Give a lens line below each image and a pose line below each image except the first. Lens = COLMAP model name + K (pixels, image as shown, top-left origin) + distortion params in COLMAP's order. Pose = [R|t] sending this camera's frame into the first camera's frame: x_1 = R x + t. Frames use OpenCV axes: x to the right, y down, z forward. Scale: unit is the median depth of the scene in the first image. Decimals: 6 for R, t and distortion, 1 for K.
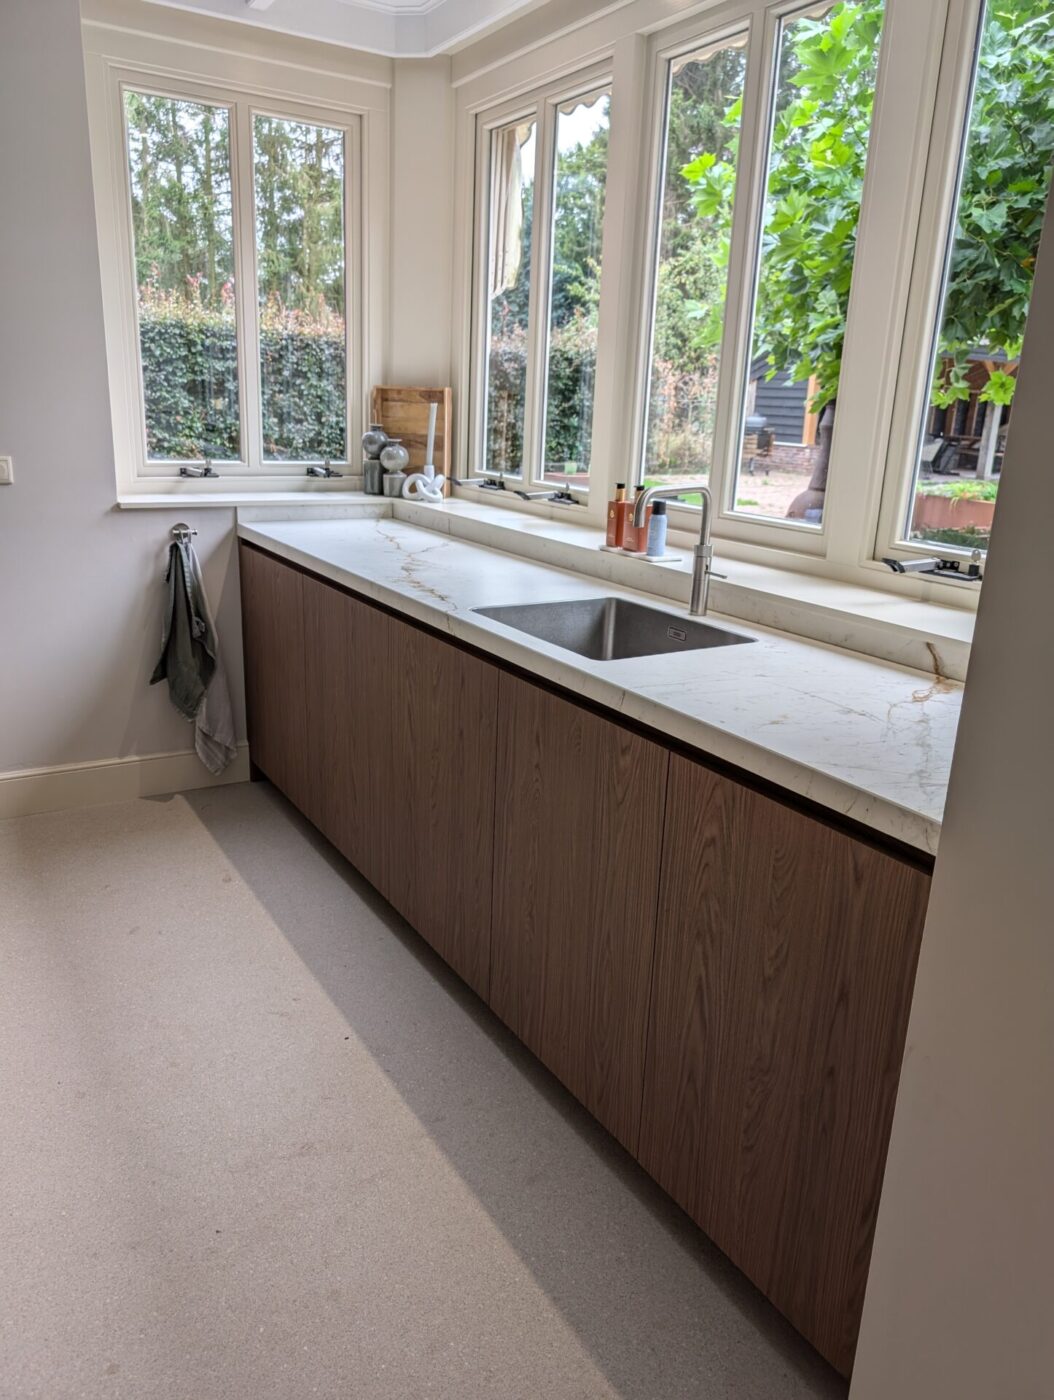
lens RADIAL K [[1034.5, 0, 524.8], [0, 1034.5, 699.4], [0, 0, 1]] dist [-0.003275, -0.000035]
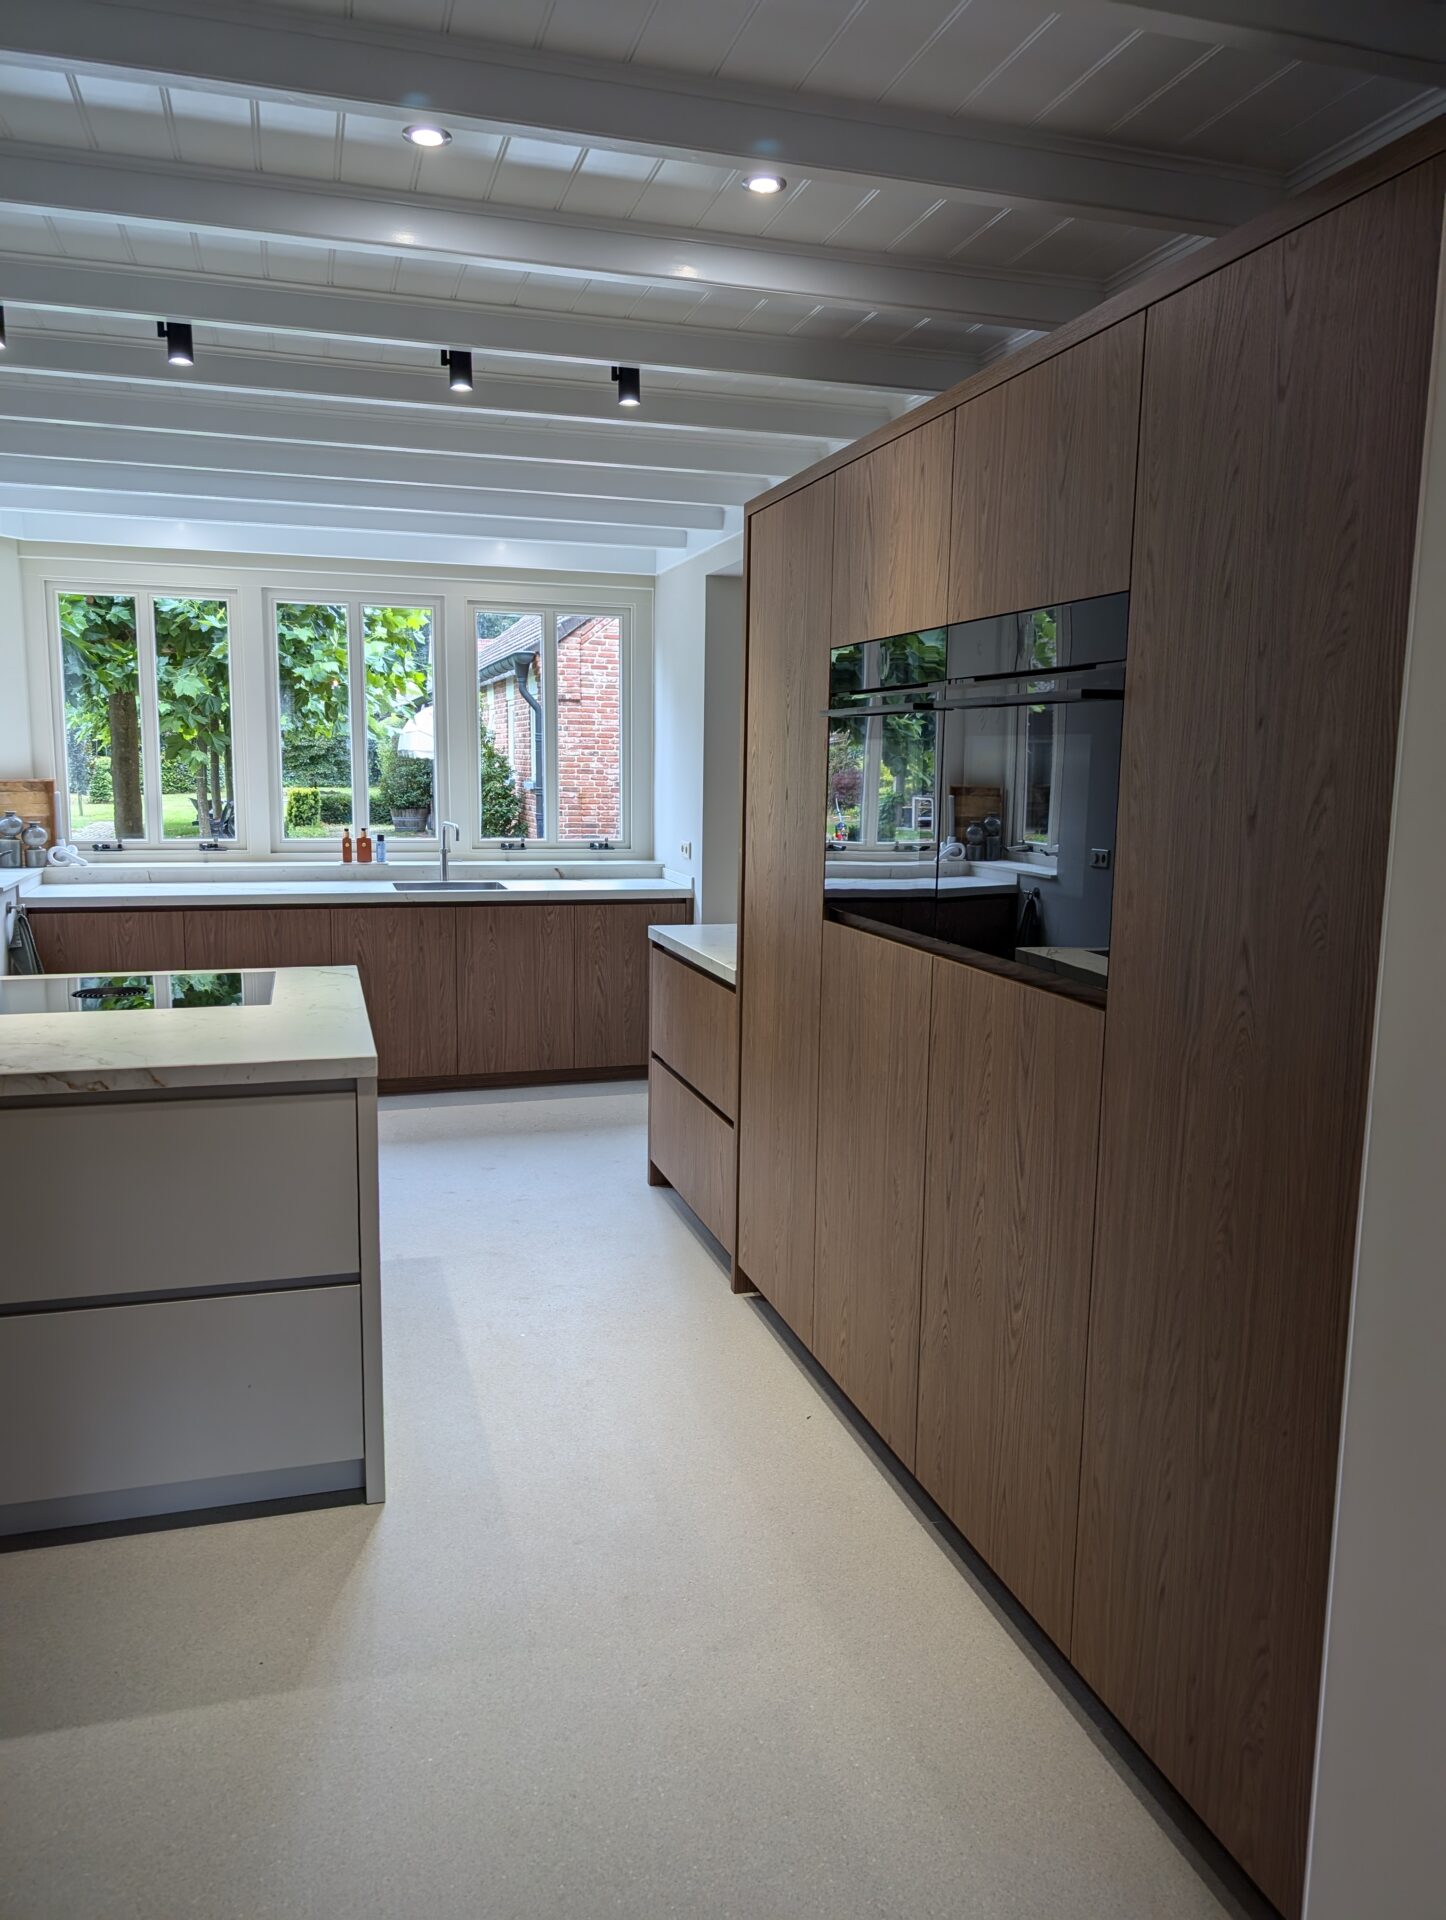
lens RADIAL K [[1367.9, 0, 716.3], [0, 1367.9, 960.2], [0, 0, 1]] dist [-0.006901, 0.018994]
pose [[0.235113, -0.181326, 0.954905, -1.524888], [0.266252, 0.956880, 0.116146, -0.063606], [-0.934790, 0.226938, 0.273253, -0.179312]]
